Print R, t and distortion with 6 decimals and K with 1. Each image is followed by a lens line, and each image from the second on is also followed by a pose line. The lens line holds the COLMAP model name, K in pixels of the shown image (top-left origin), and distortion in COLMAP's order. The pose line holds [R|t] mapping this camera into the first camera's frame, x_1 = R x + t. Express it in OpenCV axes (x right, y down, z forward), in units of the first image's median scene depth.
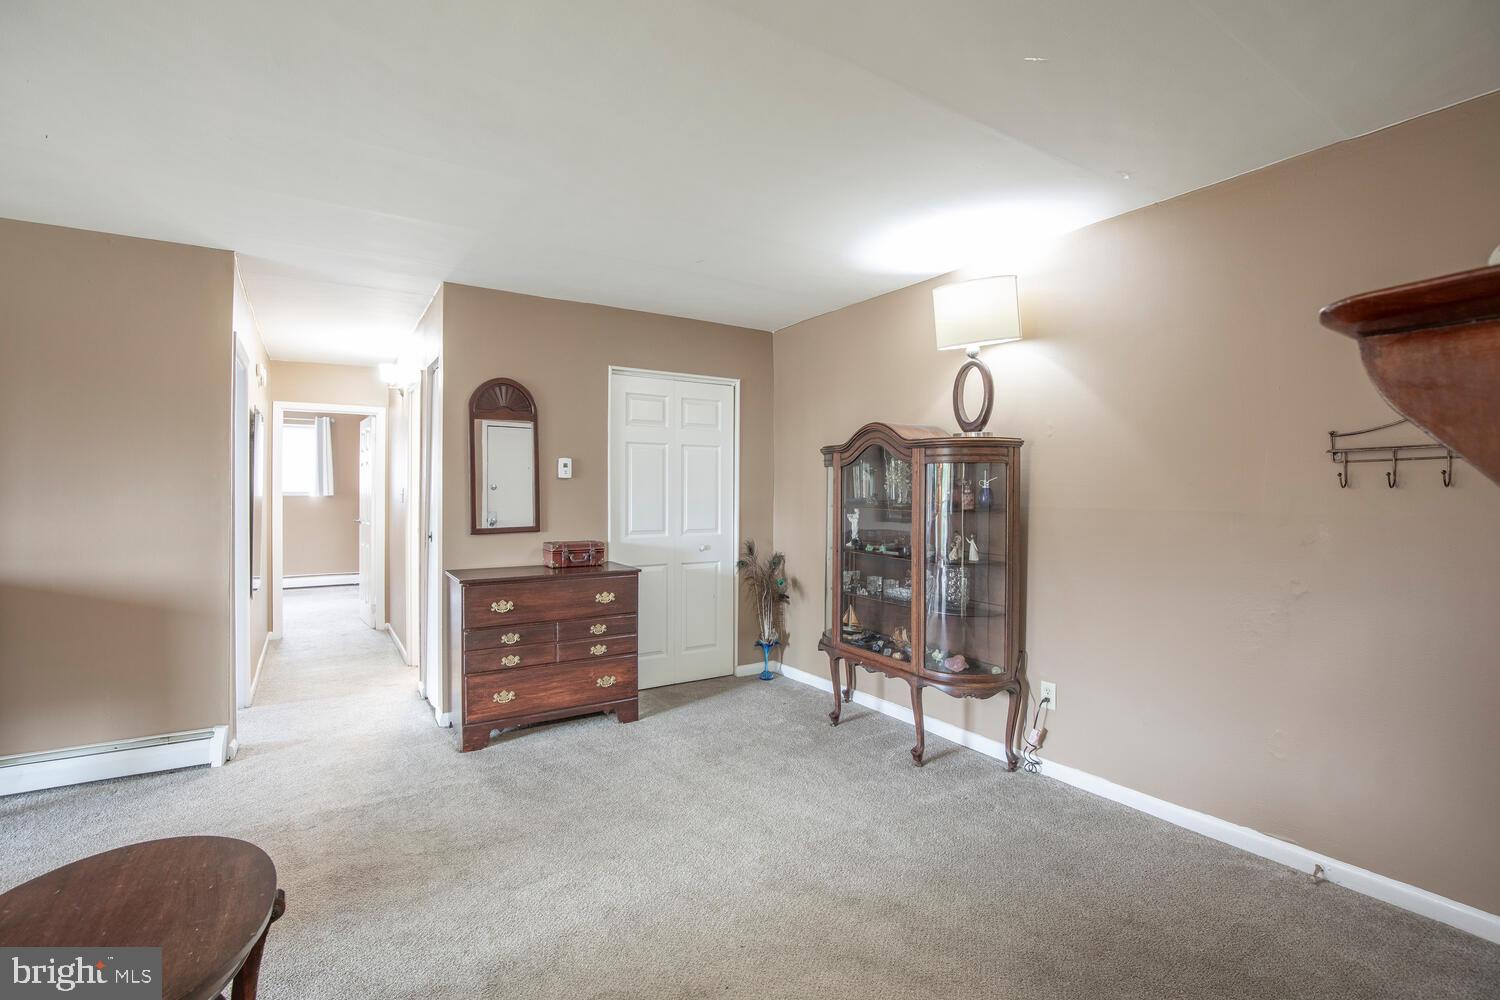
lens RADIAL K [[694.0, 0, 752.4], [0, 694.0, 491.9], [0, 0, 1]] dist [-0.038851, 0.009444]
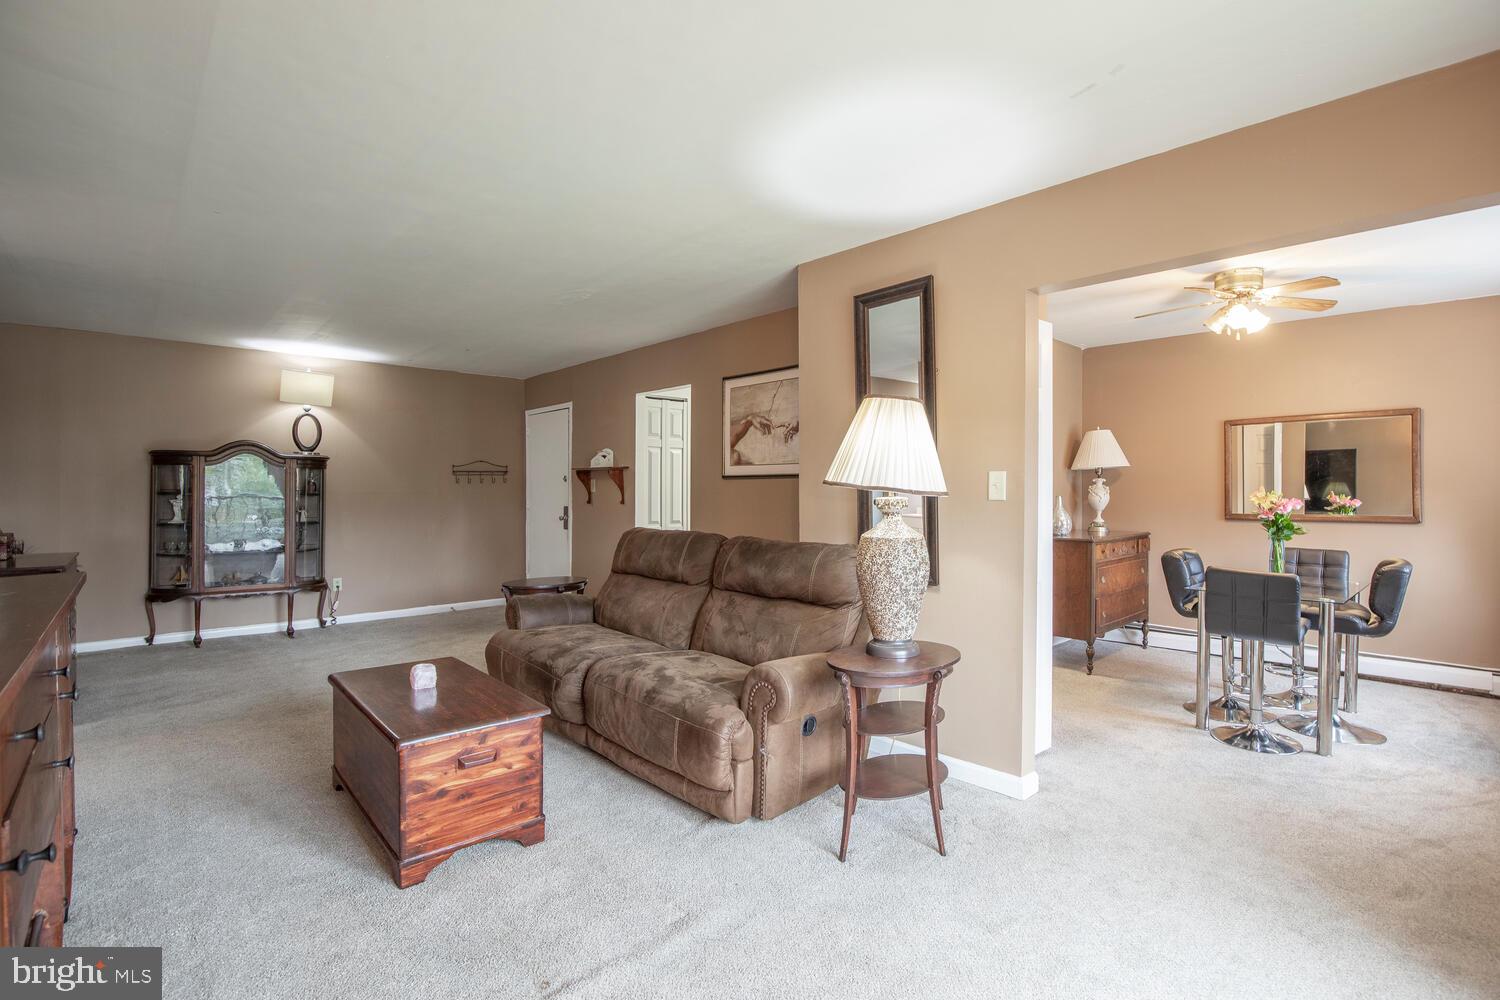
lens RADIAL K [[694.0, 0, 752.4], [0, 694.0, 491.9], [0, 0, 1]] dist [-0.038851, 0.009444]
pose [[-0.162535, -0.006989, 0.986678, -1.585538], [-0.005339, 0.999967, 0.006204, 0.003773], [-0.986688, -0.004259, -0.162567, 0.111506]]
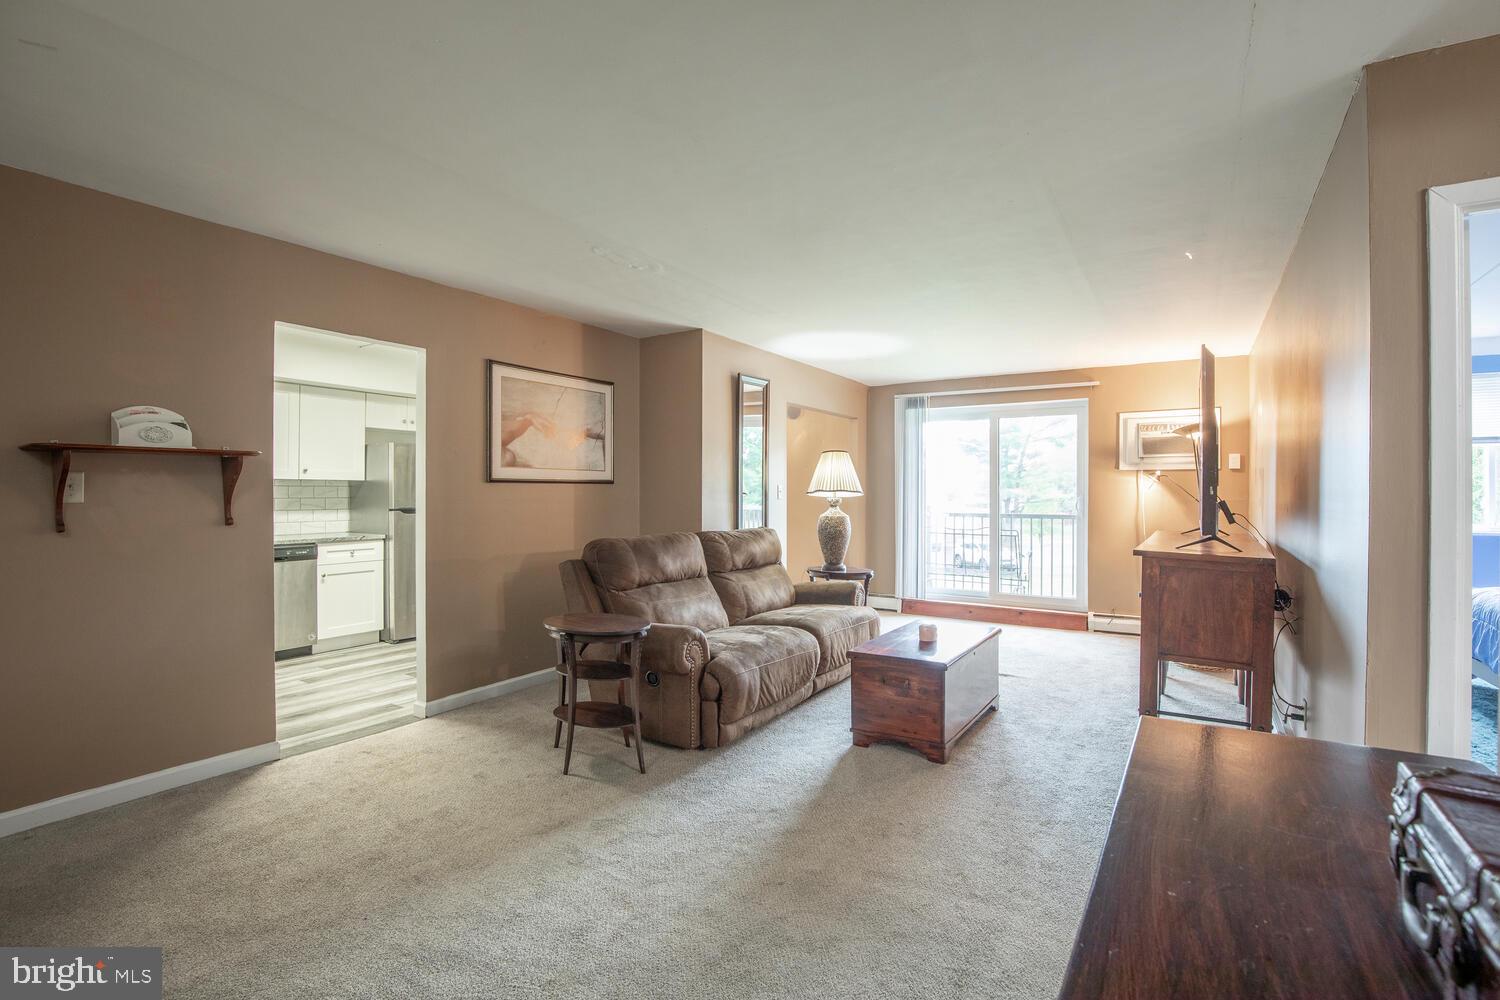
lens RADIAL K [[694.0, 0, 752.4], [0, 694.0, 491.9], [0, 0, 1]] dist [-0.038851, 0.009444]
pose [[-0.908019, -0.005015, -0.418899, -0.066174], [-0.003698, 0.999985, -0.003955, 0.005981], [0.418913, -0.002042, -0.908024, 1.205021]]
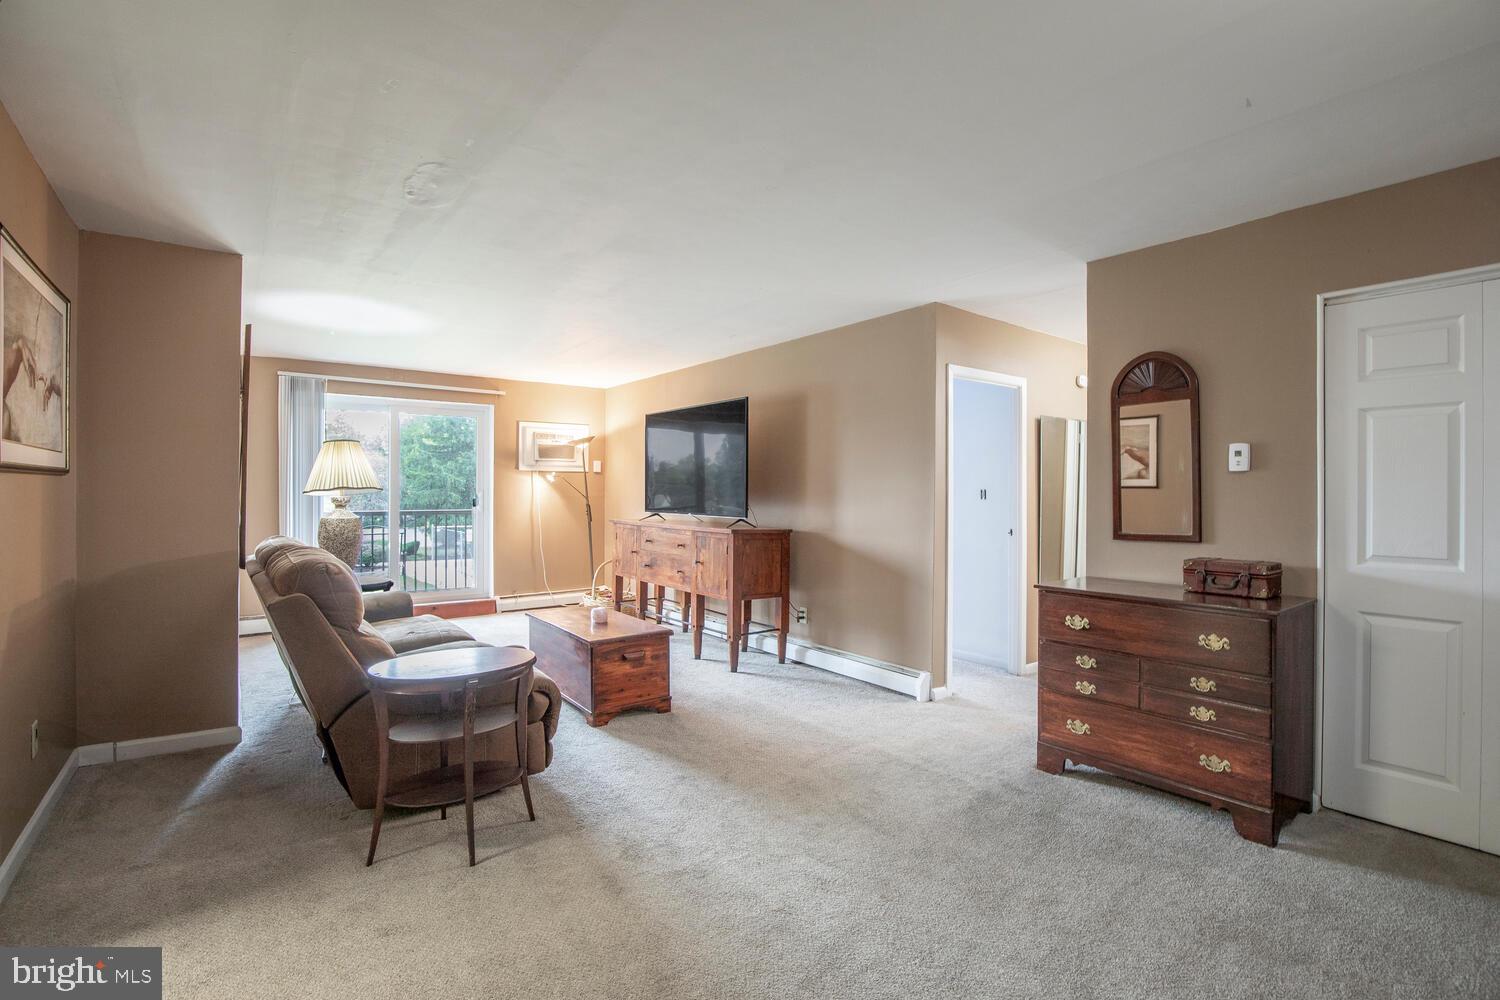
lens RADIAL K [[694.0, 0, 752.4], [0, 694.0, 491.9], [0, 0, 1]] dist [-0.038851, 0.009444]
pose [[0.079874, -0.000426, -0.996805, 0.462354], [-0.002028, 0.999998, -0.000590, 0.003517], [0.996803, 0.002069, 0.079873, 0.518093]]
